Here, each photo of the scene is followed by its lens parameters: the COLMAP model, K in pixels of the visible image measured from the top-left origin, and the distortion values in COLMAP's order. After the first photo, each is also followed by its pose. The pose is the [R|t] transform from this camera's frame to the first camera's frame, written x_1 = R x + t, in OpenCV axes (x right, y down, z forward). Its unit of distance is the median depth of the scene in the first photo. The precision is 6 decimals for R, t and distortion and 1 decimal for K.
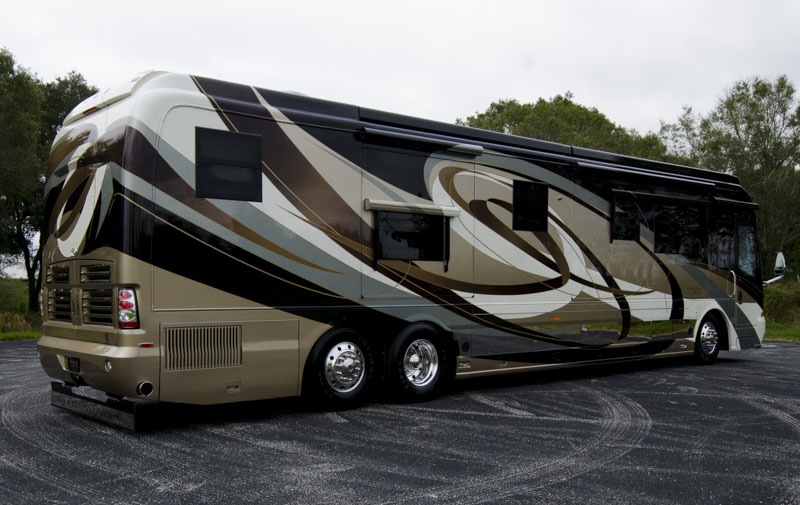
lens RADIAL K [[865.0, 0, 400.0], [0, 865.0, 252.5], [0, 0, 1]] dist [-0.001448, 0.000383]
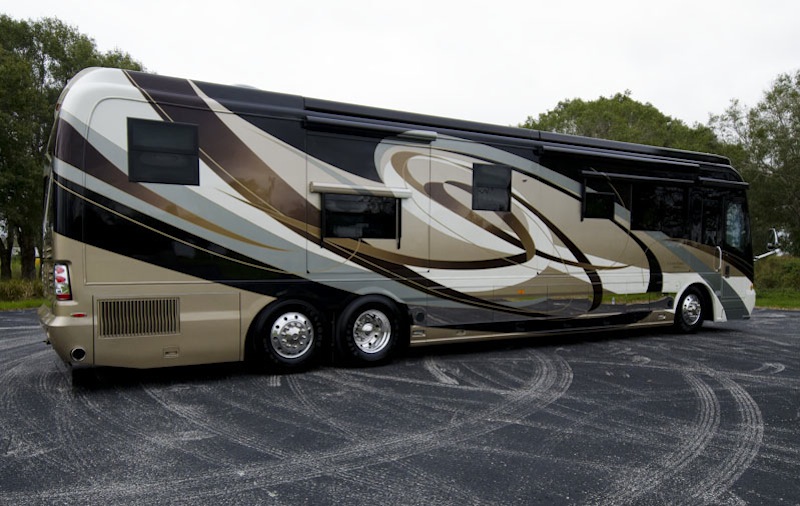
lens RADIAL K [[696.9, 0, 404.8], [0, 696.9, 265.0], [0, 0, 1]] dist [0.002840, 0.002316]
pose [[0.988181, 0.003629, -0.153246, 0.190511], [0.003924, 0.998793, 0.048956, -0.000139], [0.153239, -0.048979, 0.986975, 0.129937]]
